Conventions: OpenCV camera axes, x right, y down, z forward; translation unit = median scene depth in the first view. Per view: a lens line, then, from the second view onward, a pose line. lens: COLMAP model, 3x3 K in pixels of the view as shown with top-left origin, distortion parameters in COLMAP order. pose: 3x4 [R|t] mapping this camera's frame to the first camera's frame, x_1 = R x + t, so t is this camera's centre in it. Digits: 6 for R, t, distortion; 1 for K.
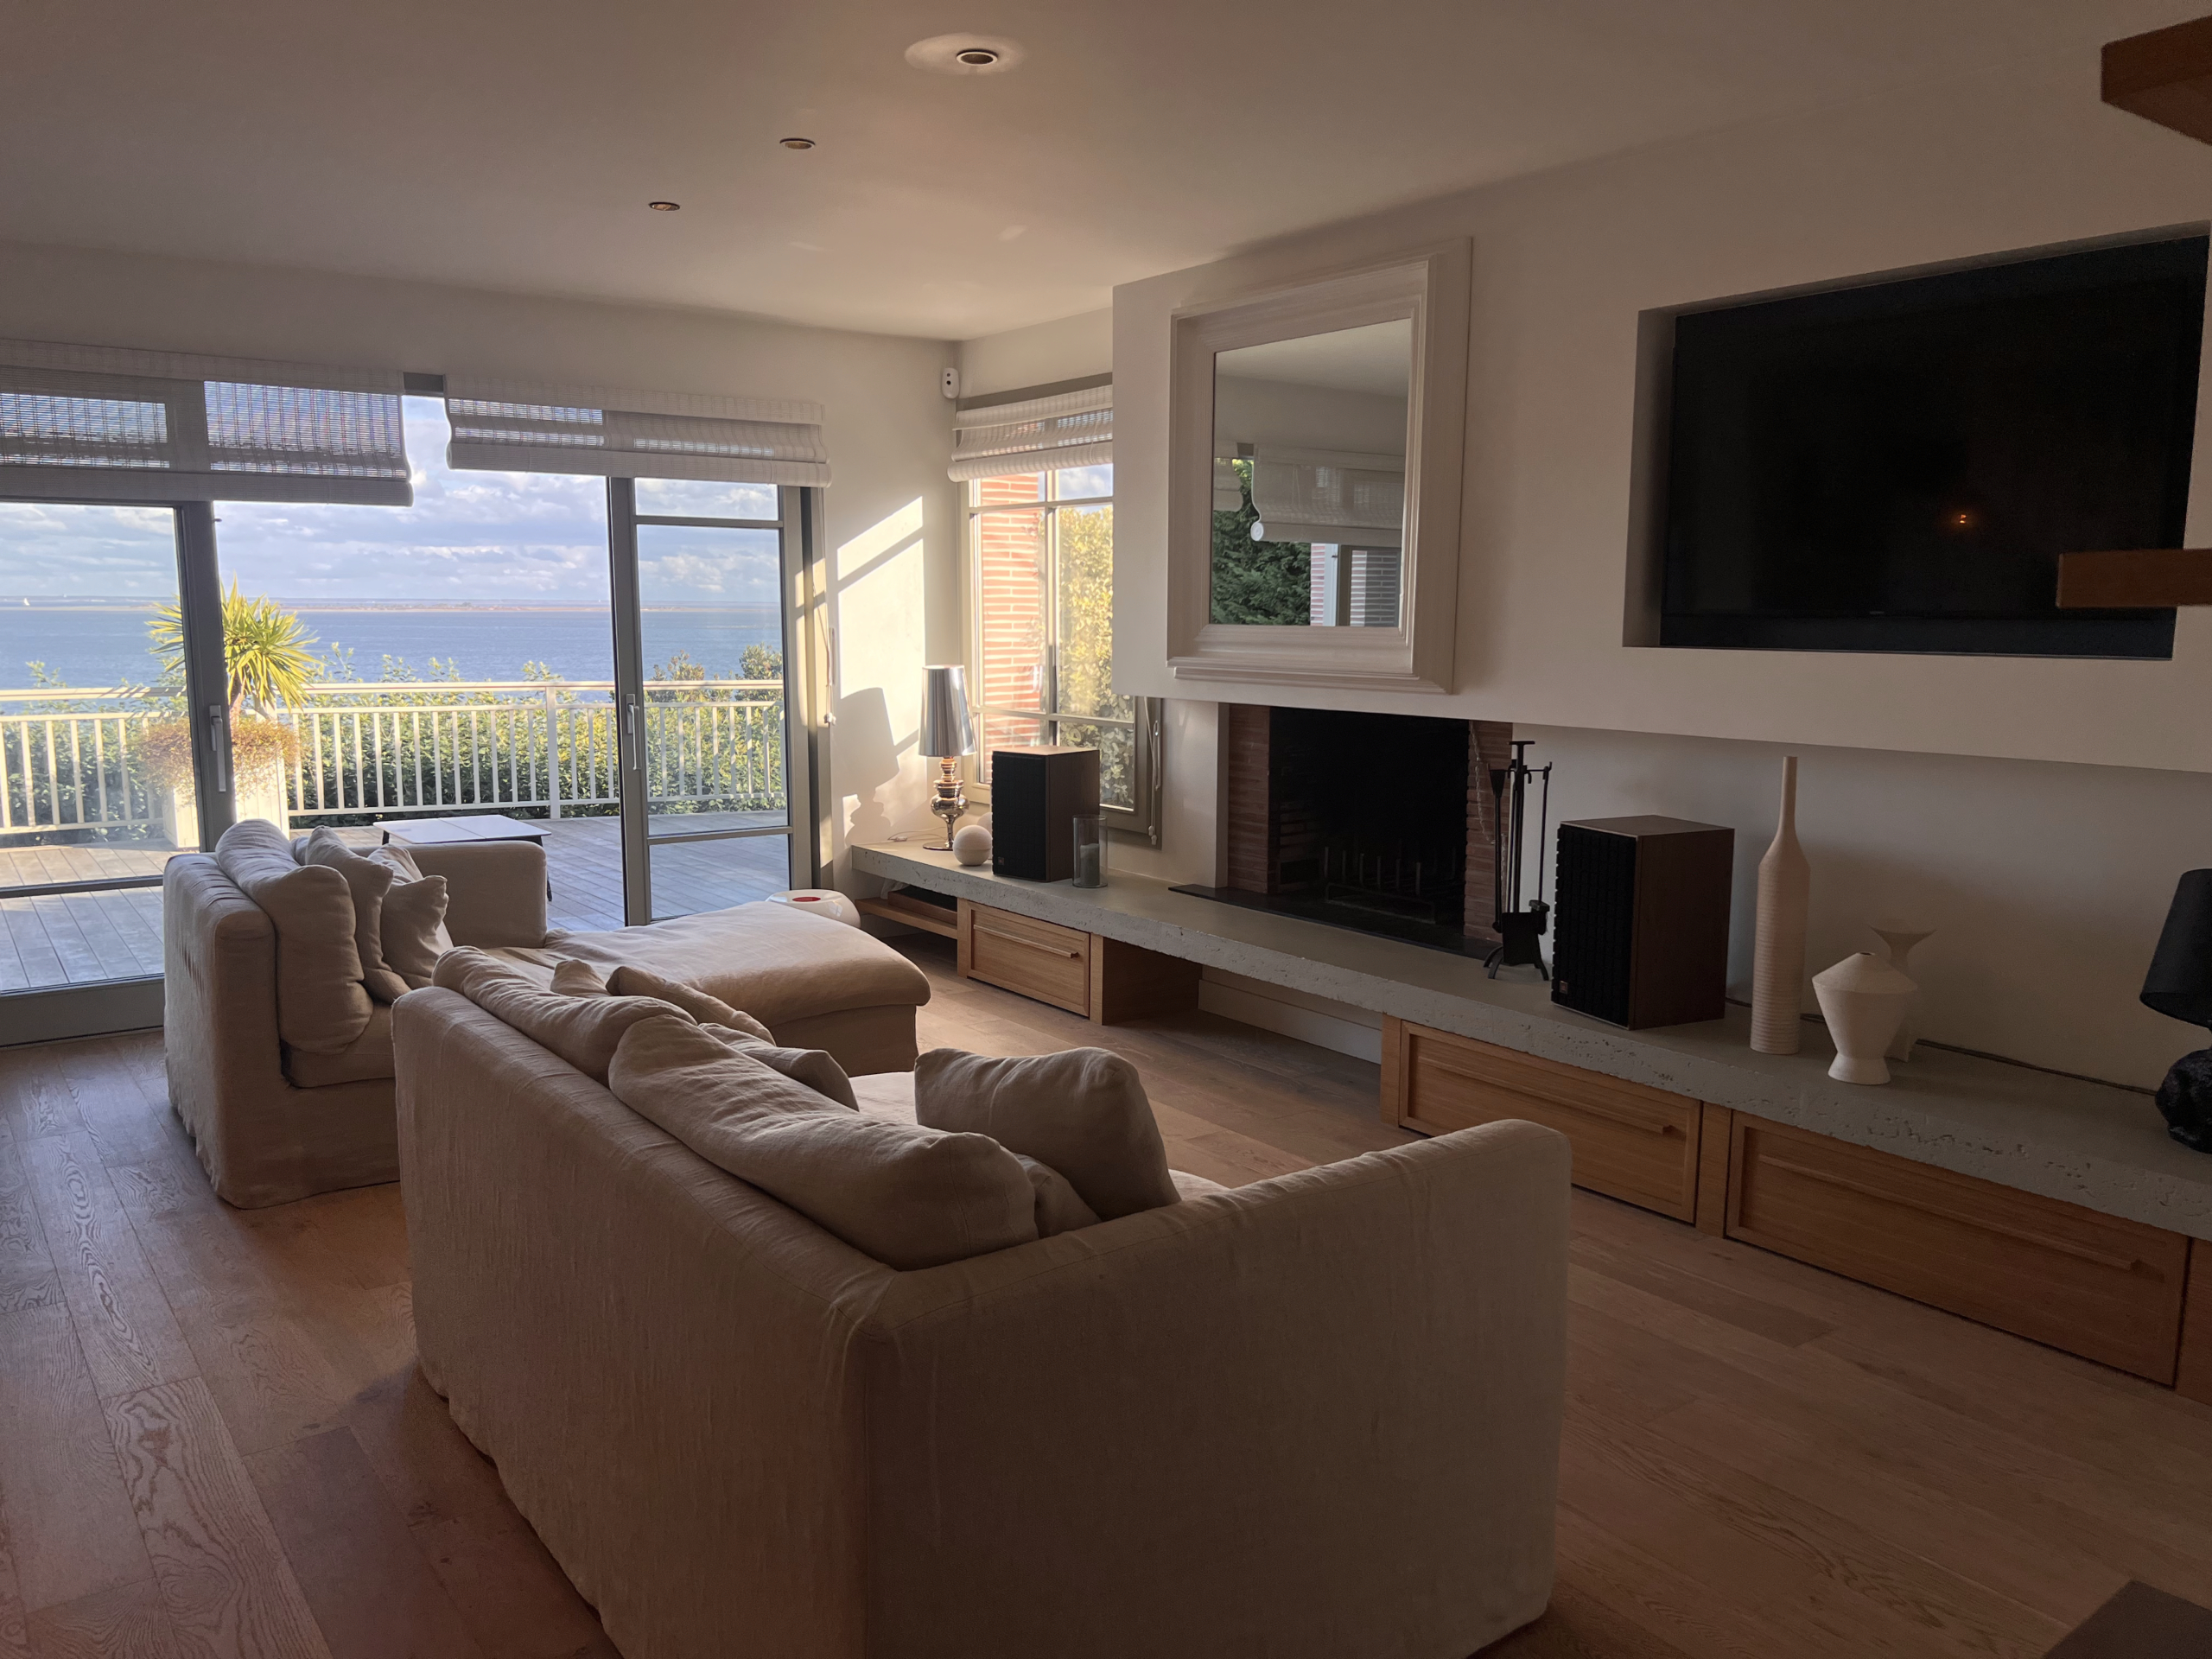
lens RADIAL K [[1679.8, 0, 1102.8], [0, 1679.8, 835.7], [0, 0, 1]] dist [0.050098, -0.065140]
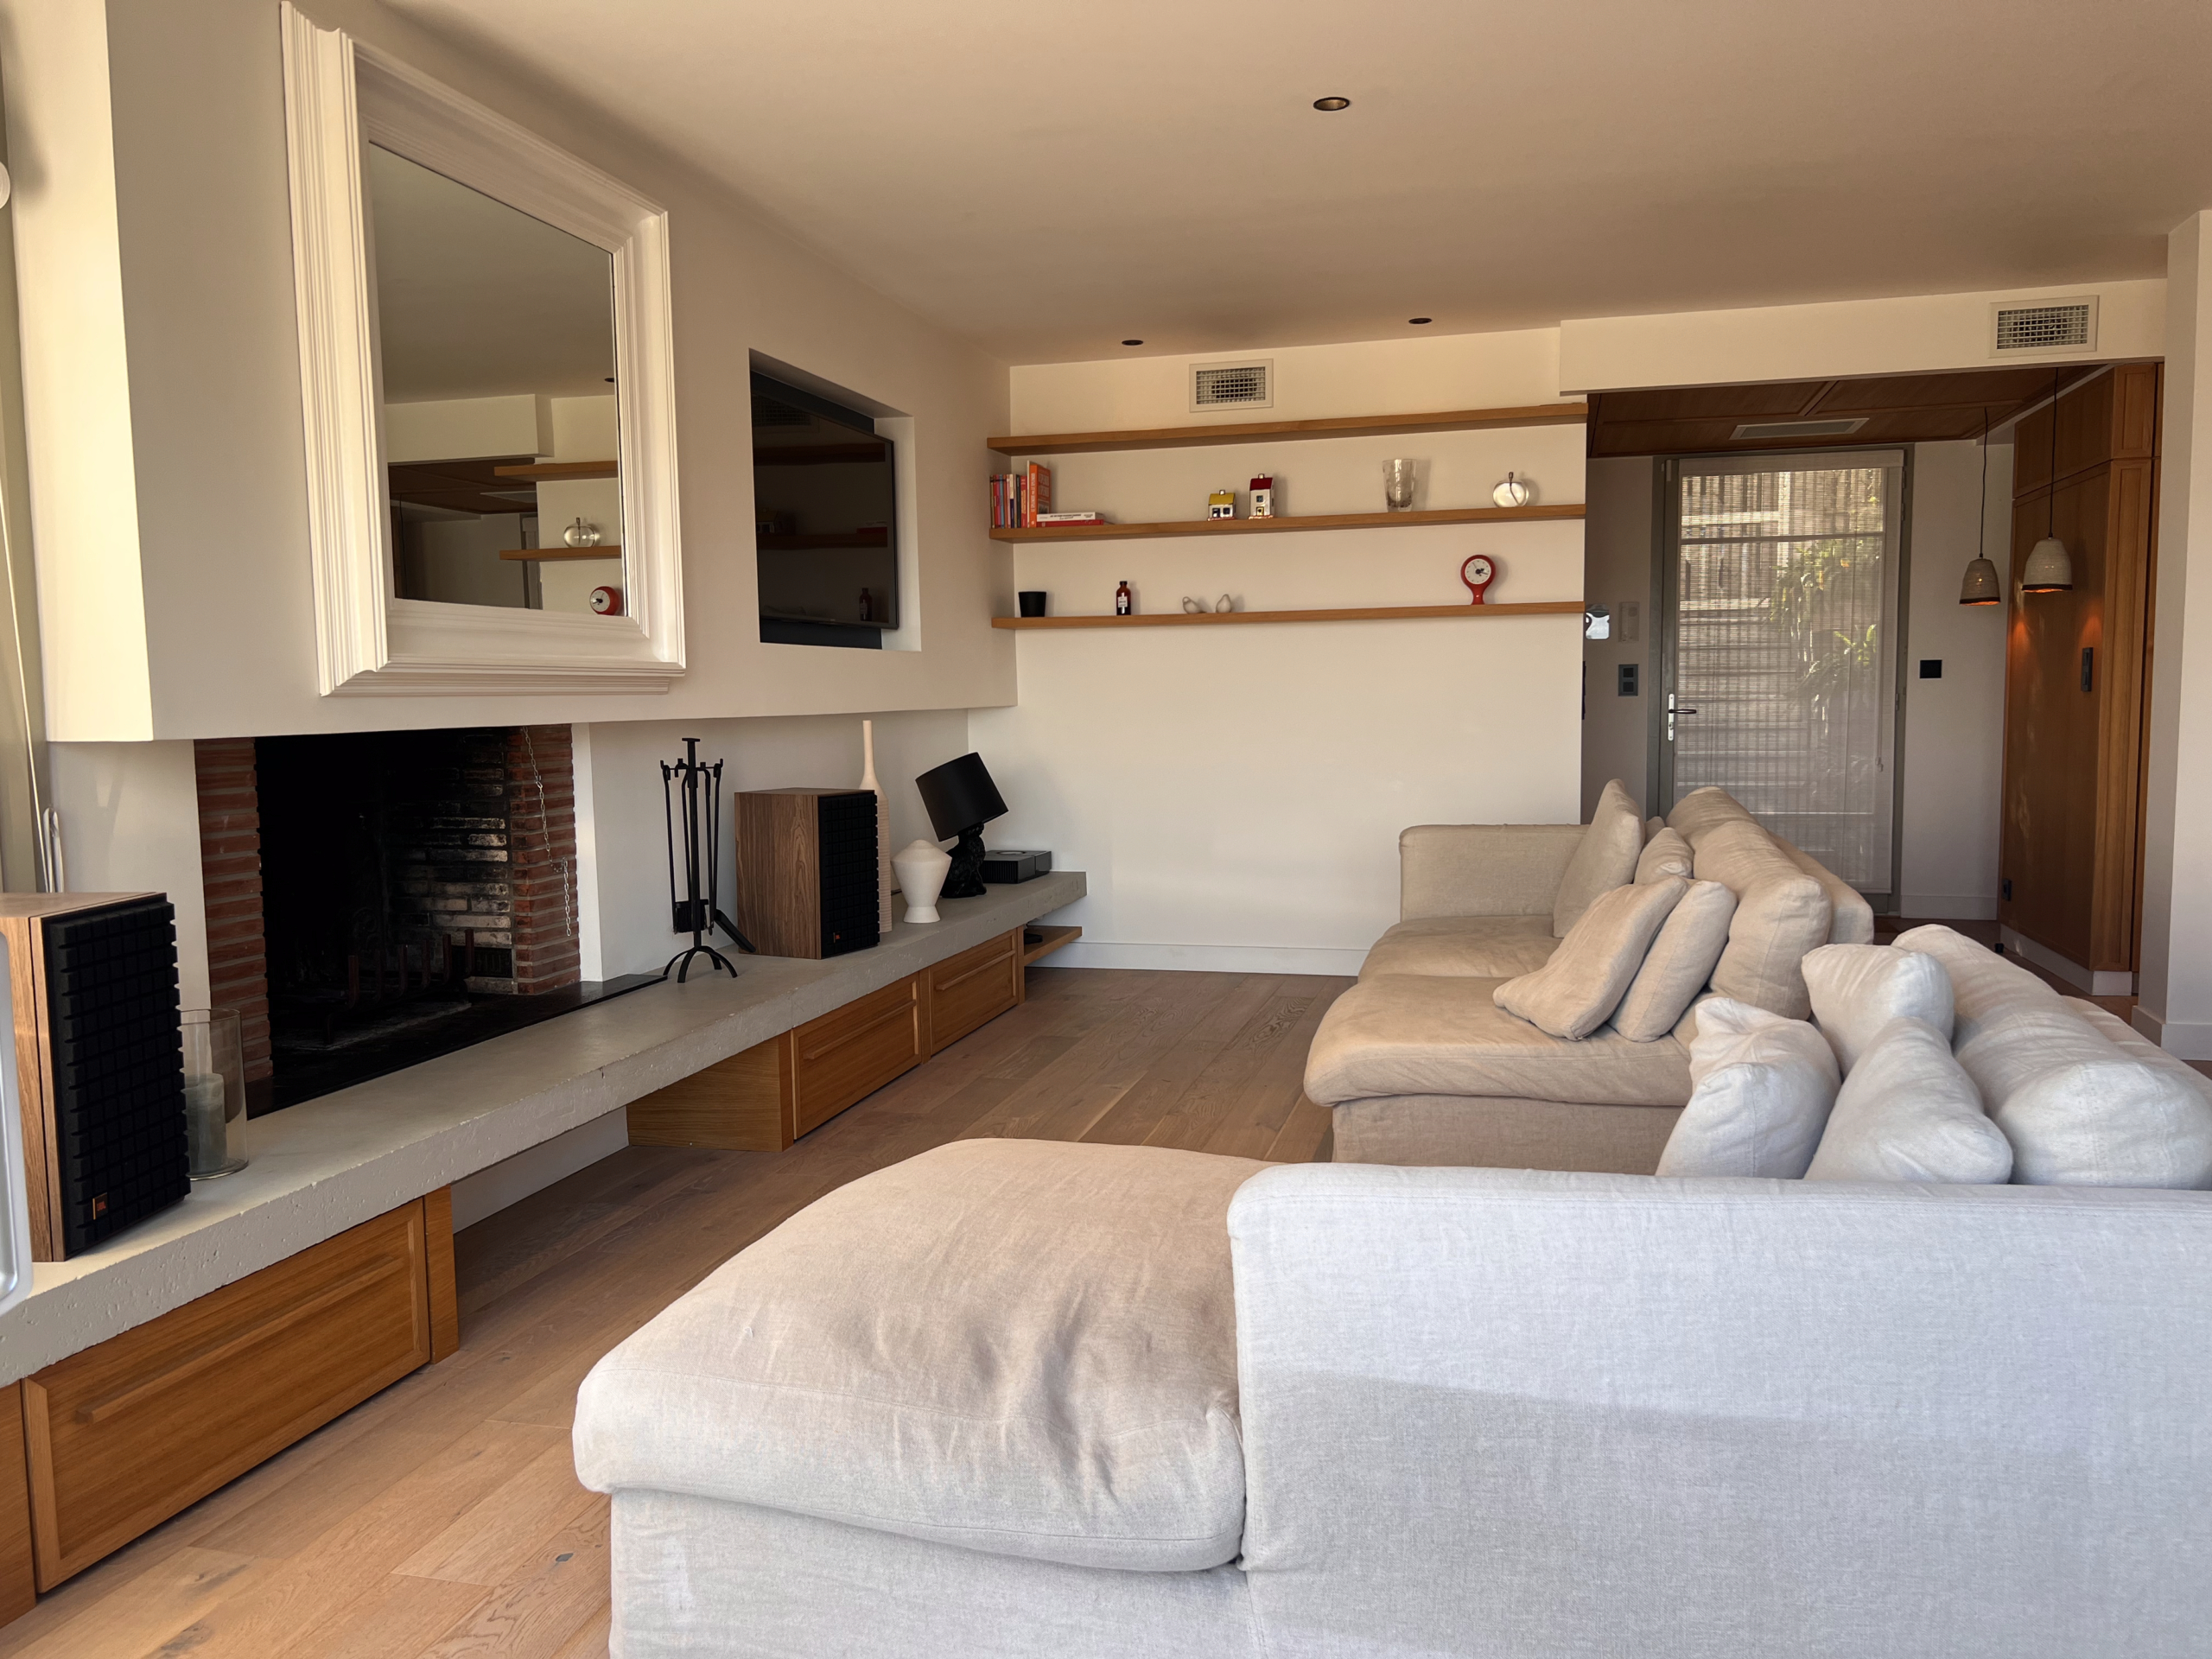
lens RADIAL K [[1679.8, 0, 1099.2], [0, 1679.8, 842.5], [0, 0, 1]] dist [0.050098, -0.065140]
pose [[-0.622470, -0.066644, 0.779801, -0.744377], [0.118544, 0.976844, 0.178111, -0.159288], [-0.773614, 0.203310, -0.600156, 1.574316]]
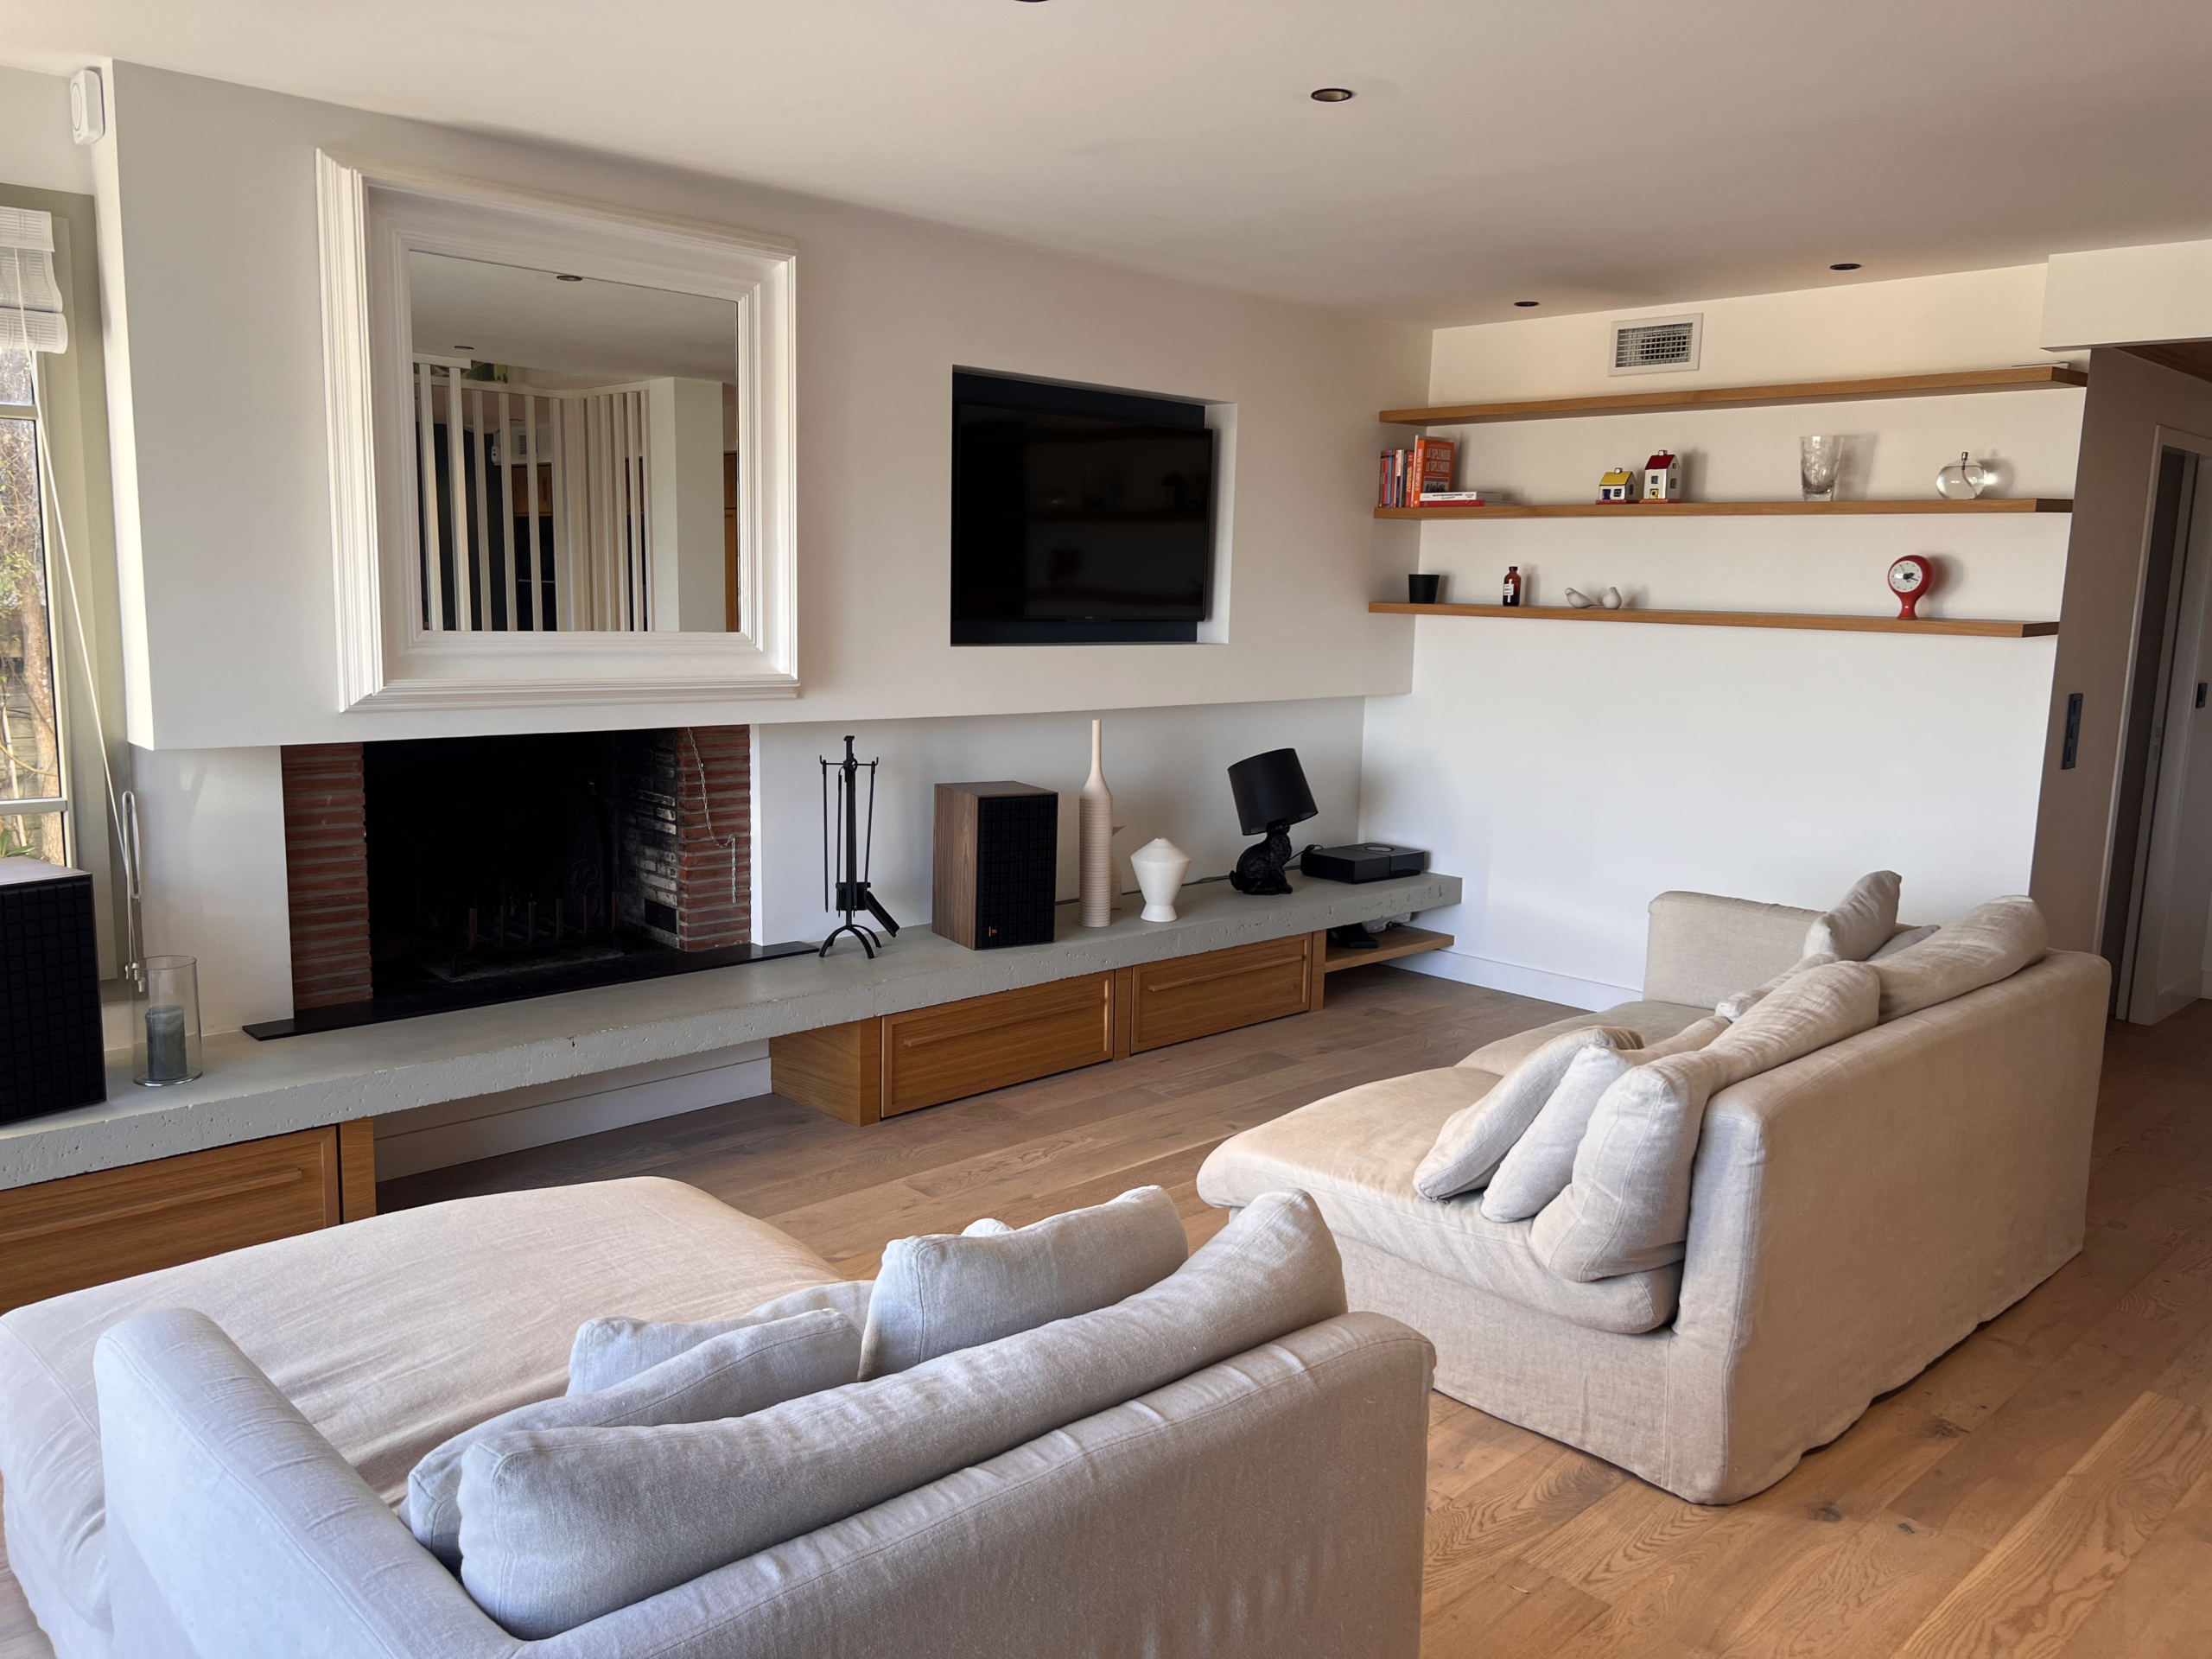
lens RADIAL K [[1679.8, 0, 1088.2], [0, 1679.8, 845.2], [0, 0, 1]] dist [0.050098, -0.065140]
pose [[-0.123890, -0.164240, 0.978610, -0.917793], [0.109126, 0.977971, 0.177948, -0.179666], [-0.986277, 0.128837, -0.103238, 1.075509]]
